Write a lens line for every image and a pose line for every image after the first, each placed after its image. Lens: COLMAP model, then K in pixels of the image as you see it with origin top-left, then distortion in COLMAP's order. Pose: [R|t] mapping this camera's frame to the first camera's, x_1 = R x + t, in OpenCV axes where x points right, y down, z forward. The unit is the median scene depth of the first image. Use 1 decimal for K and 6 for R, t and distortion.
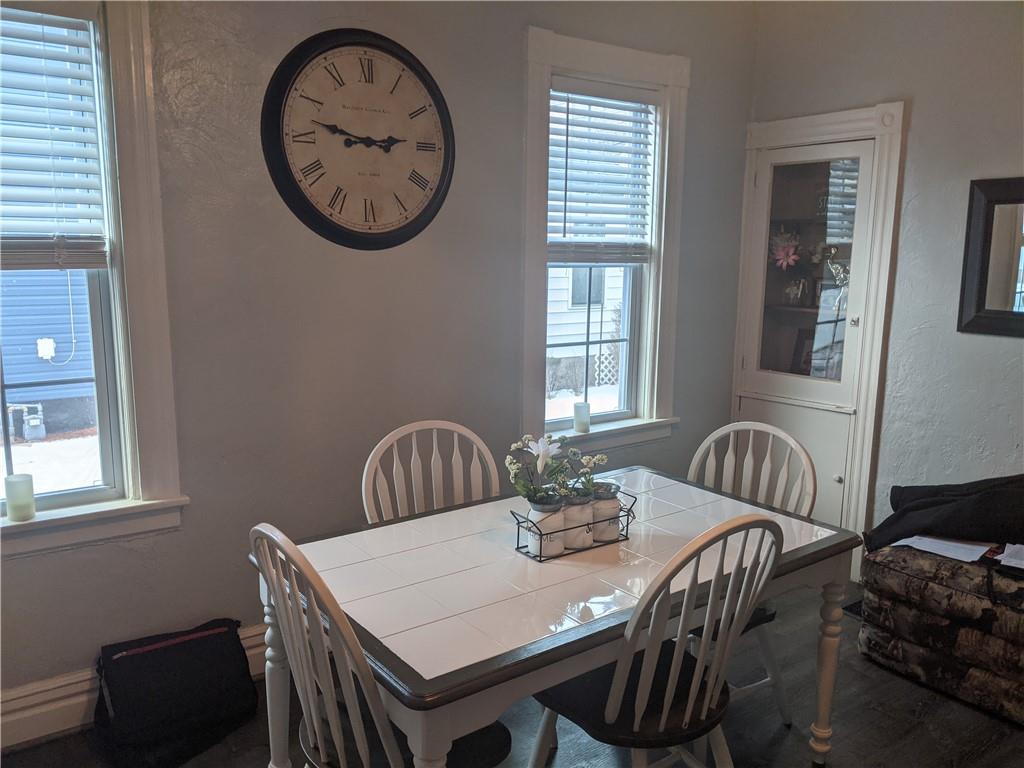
lens RADIAL K [[796.9, 0, 512.0], [0, 796.9, 384.0], [0, 0, 1]] dist [0.005487, 0.000149]
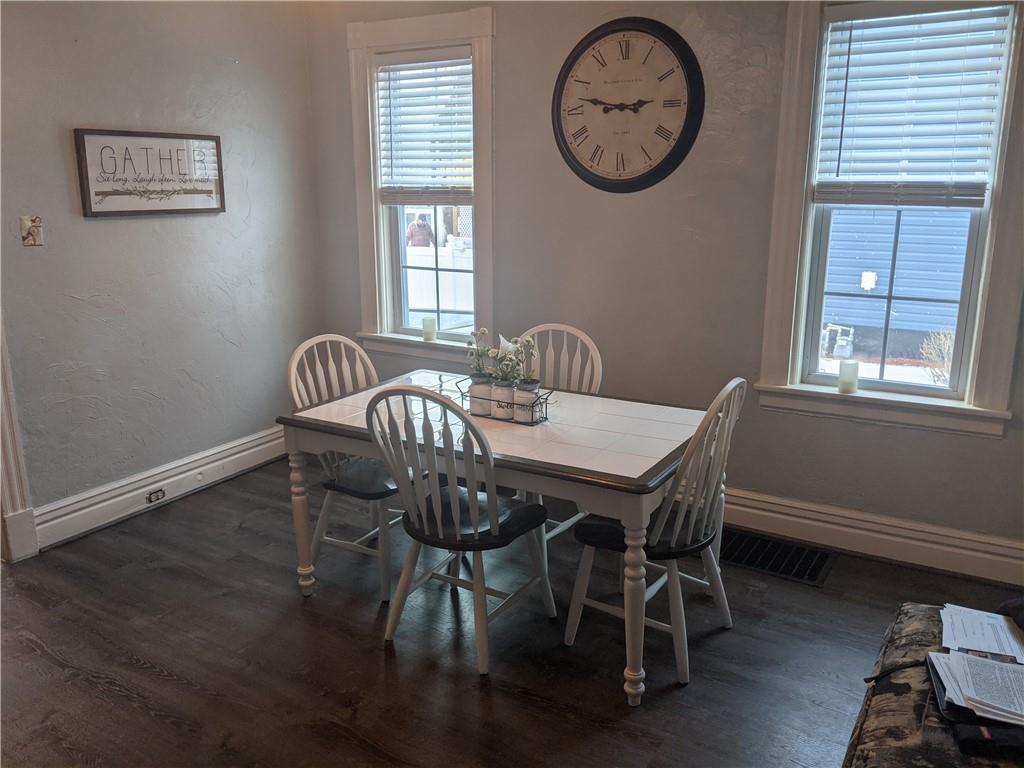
lens RADIAL K [[813.2, 0, 512.0], [0, 813.2, 384.0], [0, 0, 1]] dist [-0.034997, -0.000533]
pose [[0.370816, 0.205870, -0.905601, 0.966390], [-0.141706, 0.976245, 0.163905, -0.057718], [0.917831, 0.067551, 0.391181, 0.352267]]
